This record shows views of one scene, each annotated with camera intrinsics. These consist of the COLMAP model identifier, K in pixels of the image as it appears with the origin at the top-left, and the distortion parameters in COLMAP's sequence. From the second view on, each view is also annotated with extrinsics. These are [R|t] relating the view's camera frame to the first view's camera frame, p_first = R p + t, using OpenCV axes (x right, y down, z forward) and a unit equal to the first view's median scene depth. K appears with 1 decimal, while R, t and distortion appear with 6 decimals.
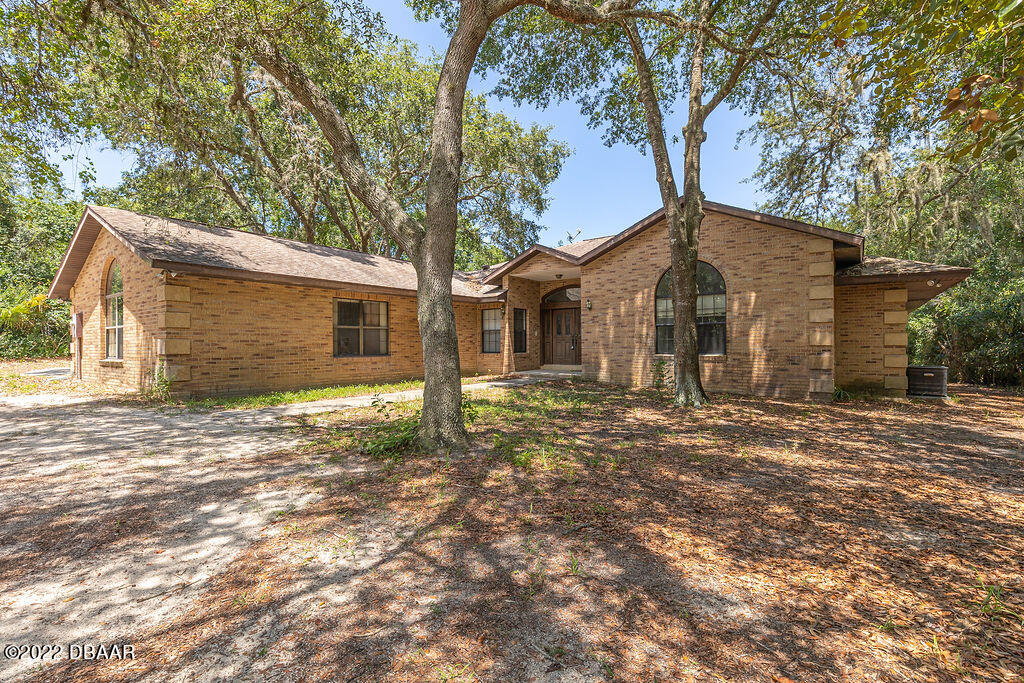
lens RADIAL K [[473.6, 0, 511.6], [0, 473.6, 346.7], [0, 0, 1]] dist [-0.005966, 0.000874]
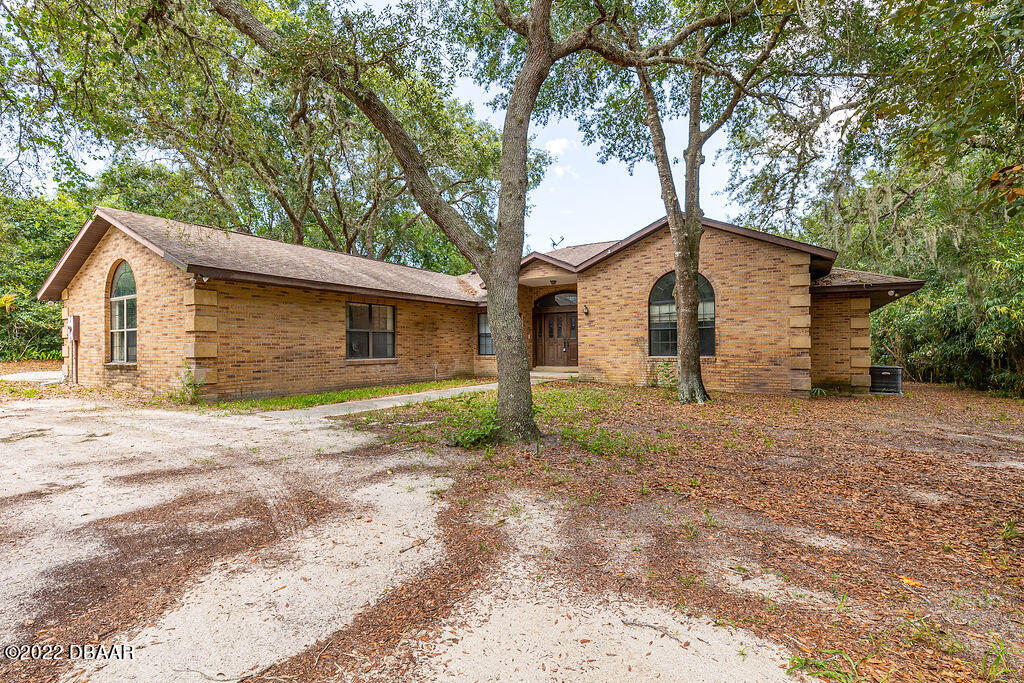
lens RADIAL K [[473.6, 0, 511.0], [0, 473.6, 344.4], [0, 0, 1]] dist [-0.005966, 0.000874]
pose [[0.996632, -0.000527, 0.082001, -0.103706], [0.001344, 0.999950, -0.009906, -0.000802], [-0.081992, 0.009983, 0.996583, -0.051129]]
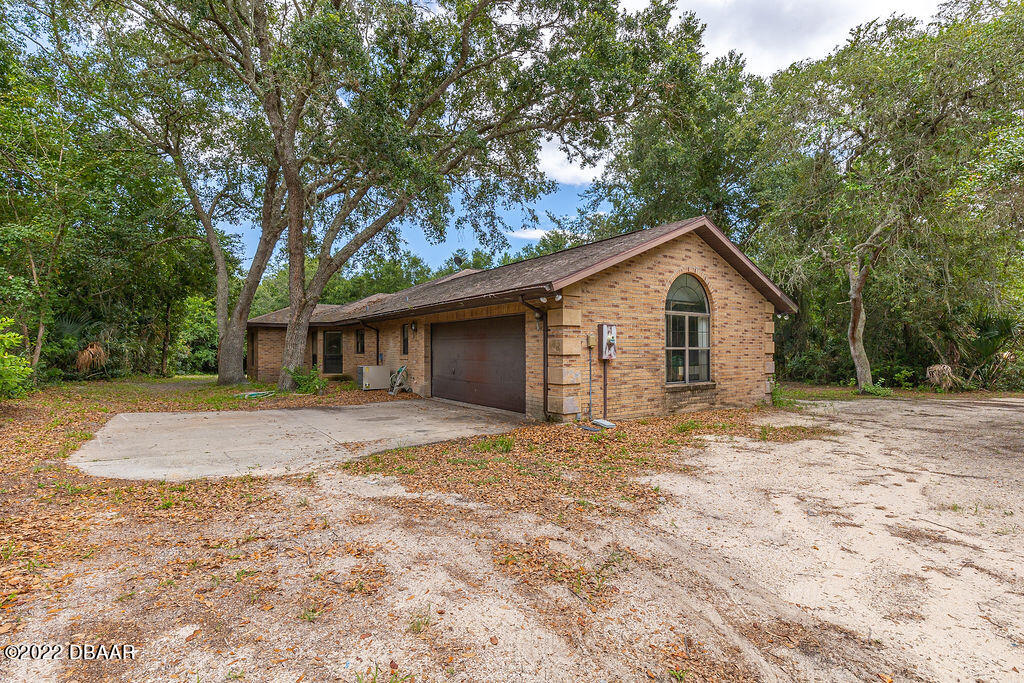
lens RADIAL K [[473.6, 0, 517.0], [0, 473.6, 344.5], [0, 0, 1]] dist [-0.005966, 0.000874]
pose [[0.327293, 0.016520, 0.944779, -1.709738], [-0.000362, 0.999849, -0.017358, -0.031179], [-0.944923, 0.005339, 0.327250, 0.944353]]
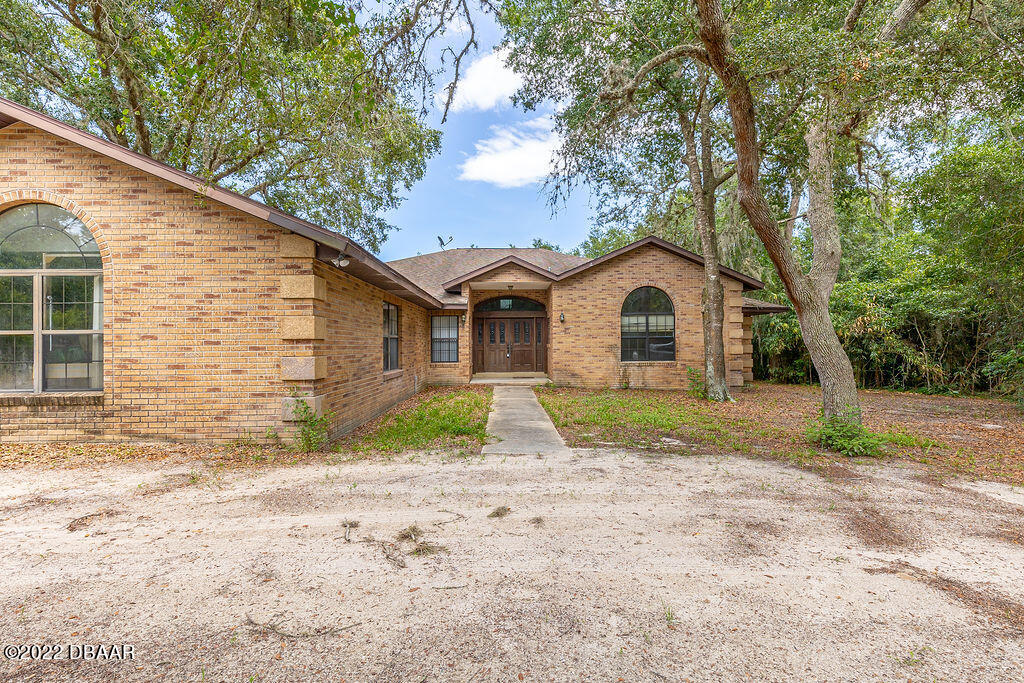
lens RADIAL K [[473.6, 0, 511.6], [0, 473.6, 341.8], [0, 0, 1]] dist [-0.005966, 0.000874]
pose [[0.790789, 0.005139, 0.612067, -0.691548], [0.003825, 0.999904, -0.013337, -0.020426], [-0.612076, 0.012888, 0.790694, 0.228967]]
